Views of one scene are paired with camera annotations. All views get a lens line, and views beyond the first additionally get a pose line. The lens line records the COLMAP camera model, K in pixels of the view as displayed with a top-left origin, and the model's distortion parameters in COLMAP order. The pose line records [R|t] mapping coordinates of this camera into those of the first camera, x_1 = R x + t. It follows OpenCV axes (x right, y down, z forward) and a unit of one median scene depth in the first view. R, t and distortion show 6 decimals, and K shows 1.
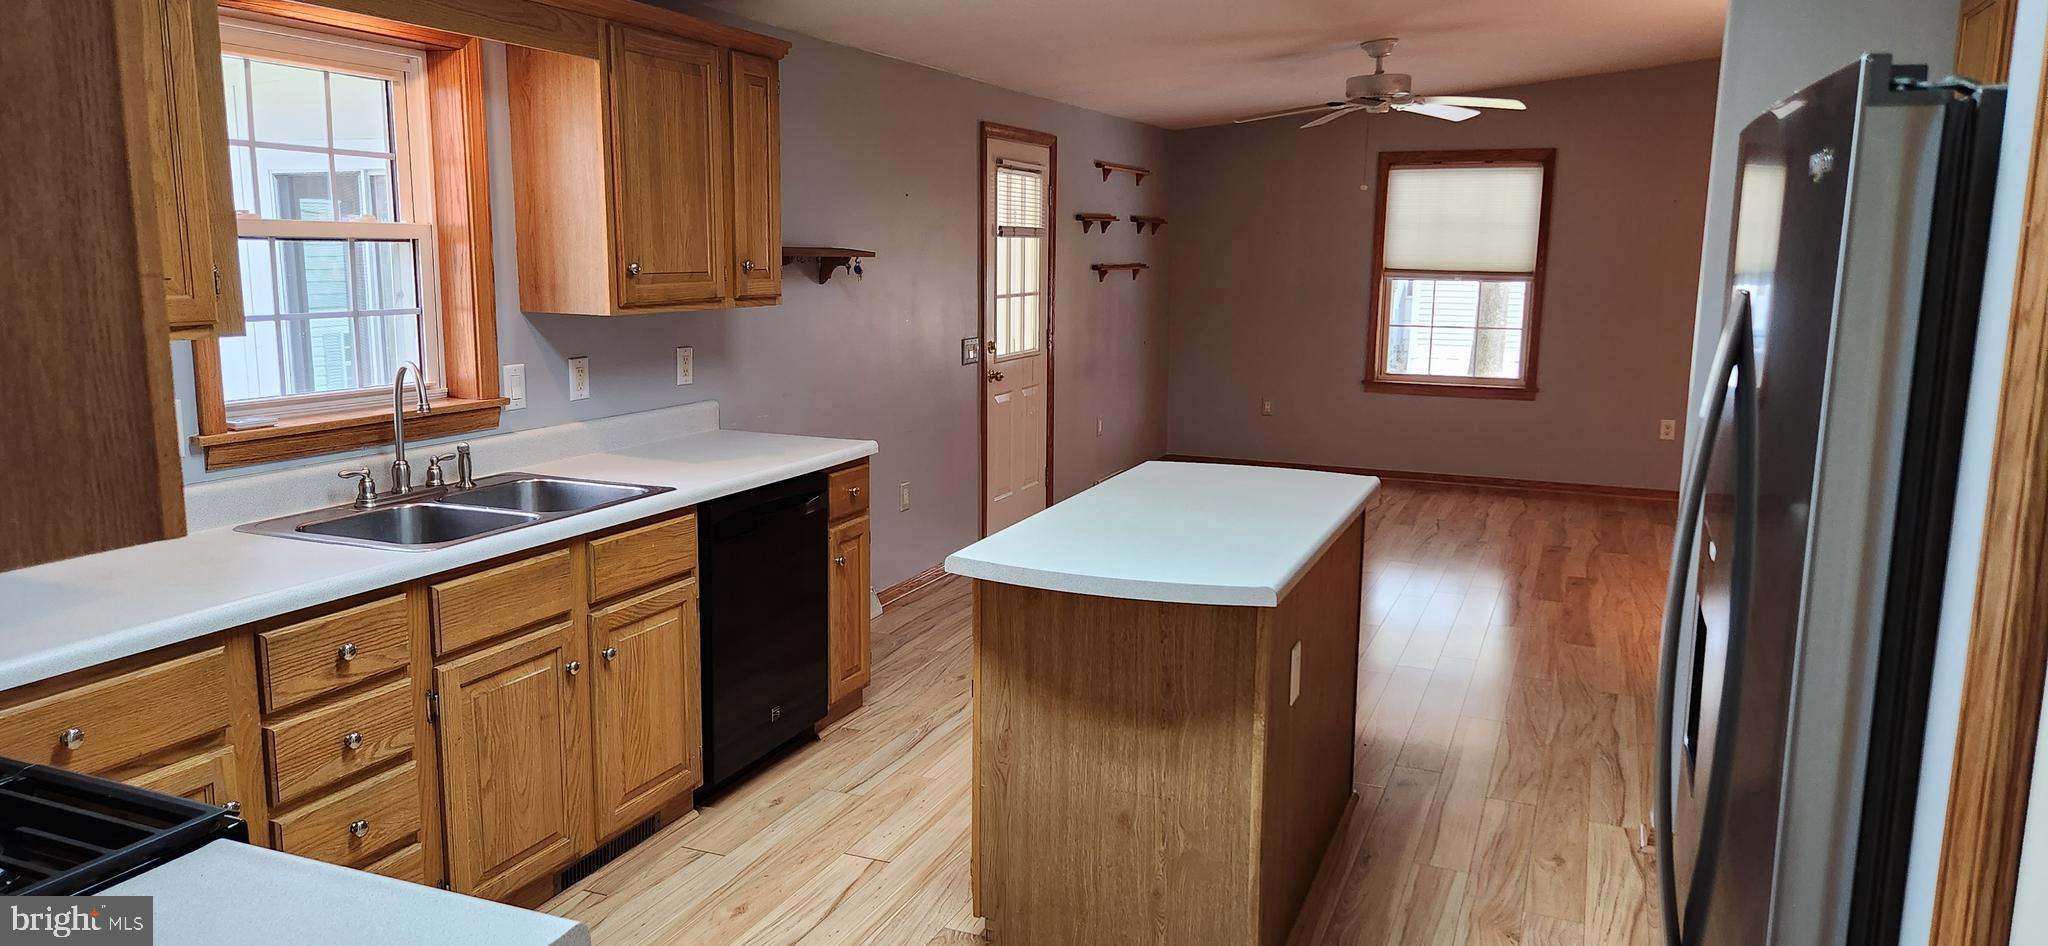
lens RADIAL K [[1346.7, 0, 1019.5], [0, 1346.7, 462.2], [0, 0, 1]] dist [0.075531, -0.000969]
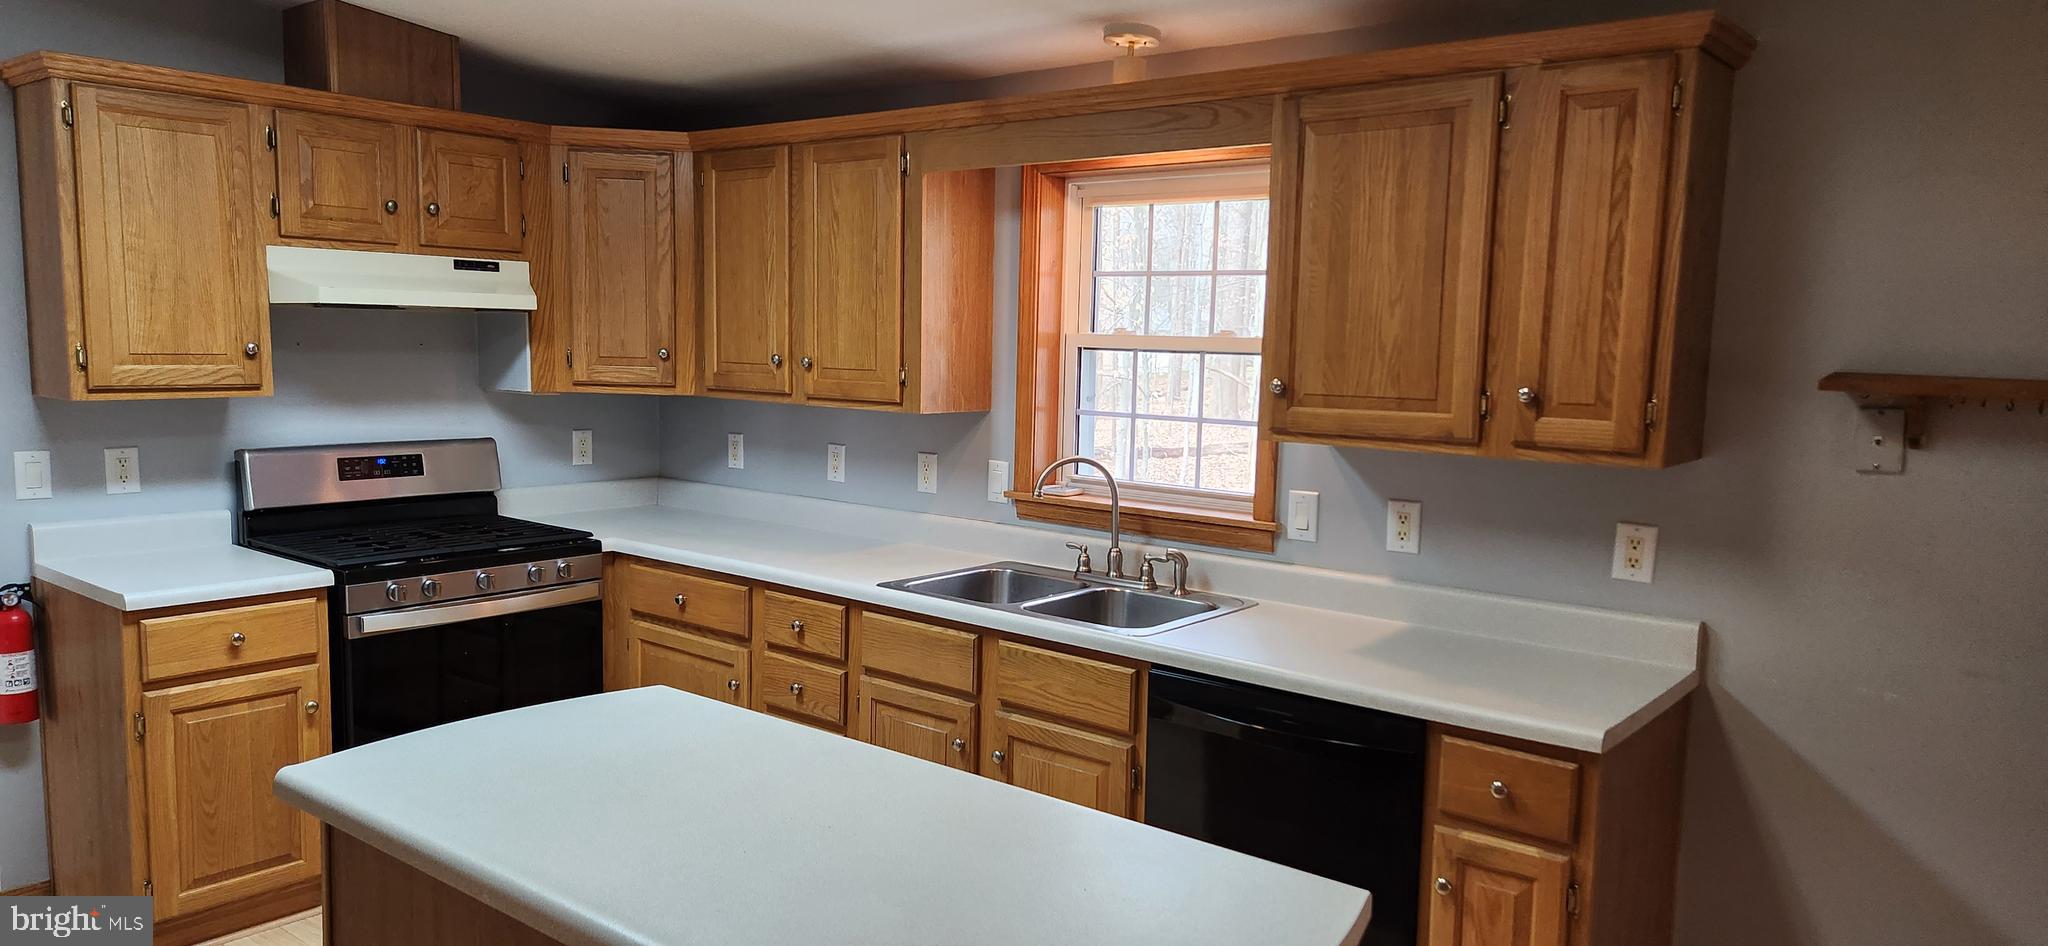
lens RADIAL K [[1401.0, 0, 969.2], [0, 1401.0, 482.9], [0, 0, 1]] dist [0.078750, -0.000879]
pose [[-0.297112, 0.088393, -0.950742, 0.409553], [-0.177886, 0.973150, 0.146067, -0.123609], [0.938127, 0.212521, -0.273410, 0.747381]]
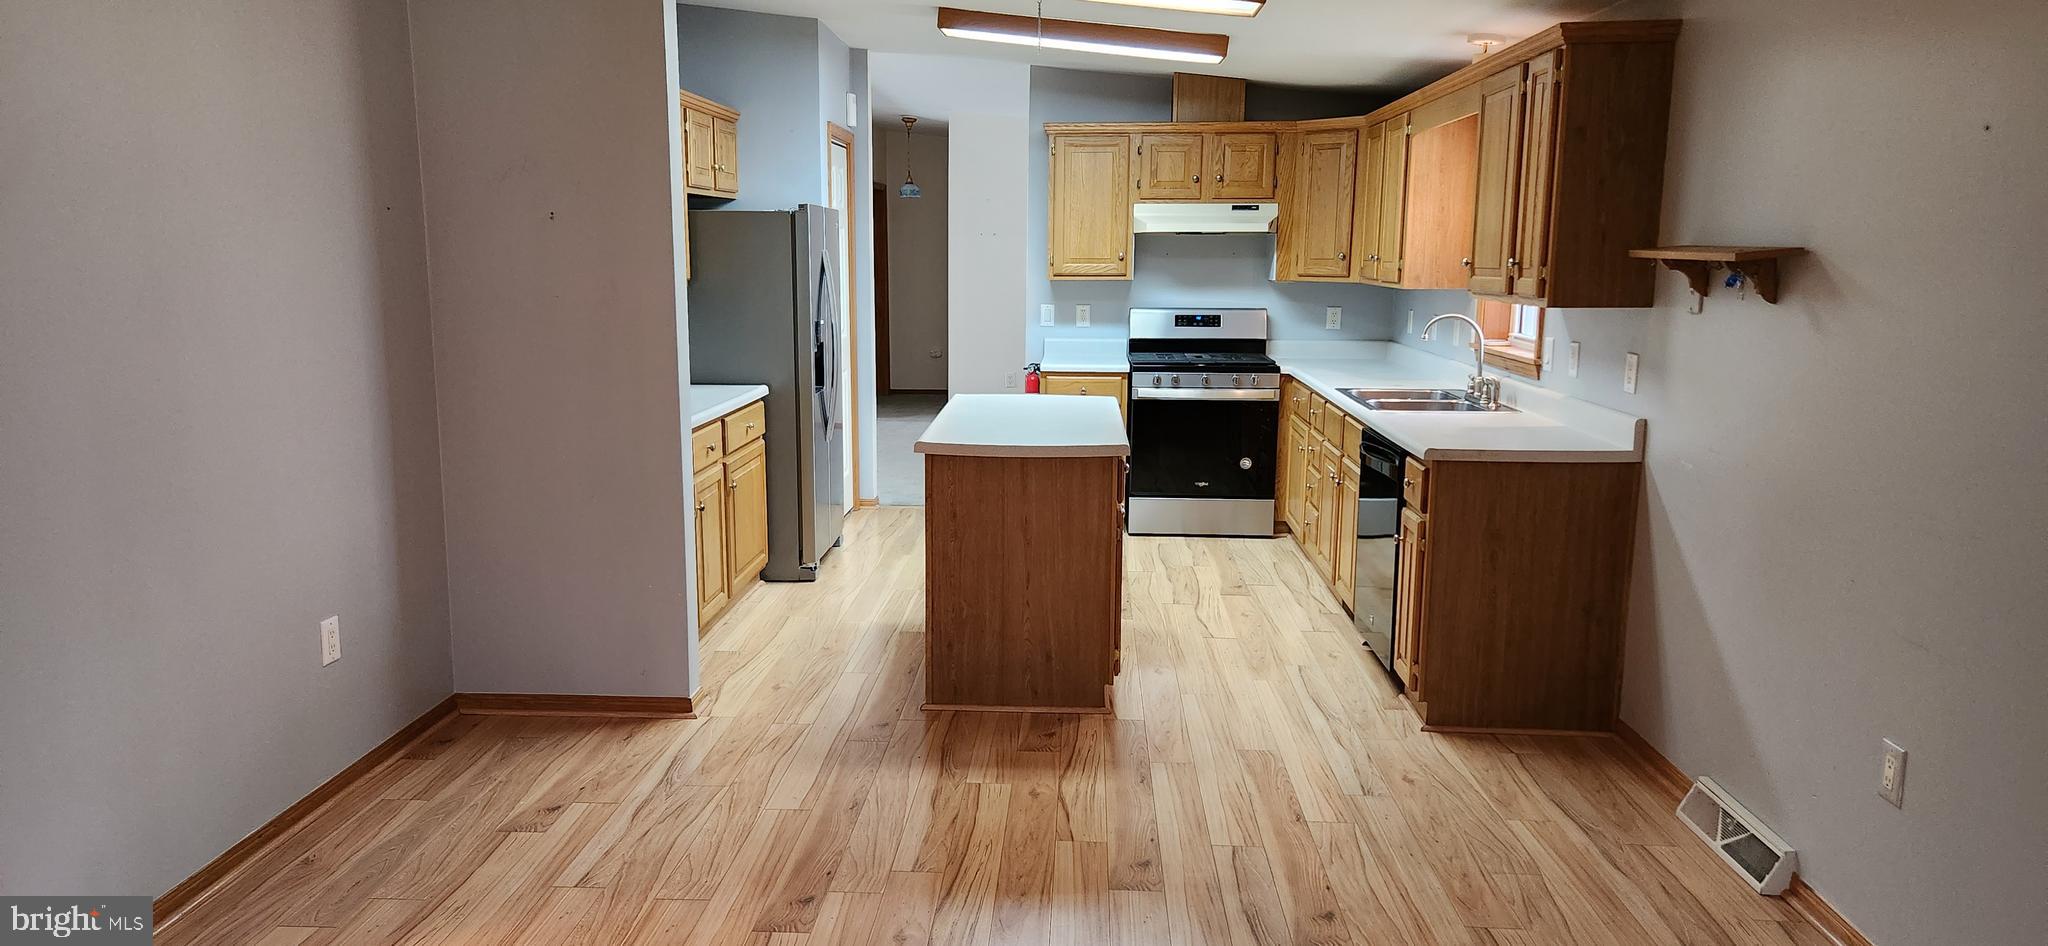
lens RADIAL K [[1346.7, 0, 1019.5], [0, 1346.7, 462.2], [0, 0, 1]] dist [0.075531, -0.000969]
pose [[-0.937687, 0.040850, -0.345070, 0.410034], [-0.069486, 0.950964, 0.301395, -0.228554], [0.340461, 0.306592, -0.888869, 1.457849]]
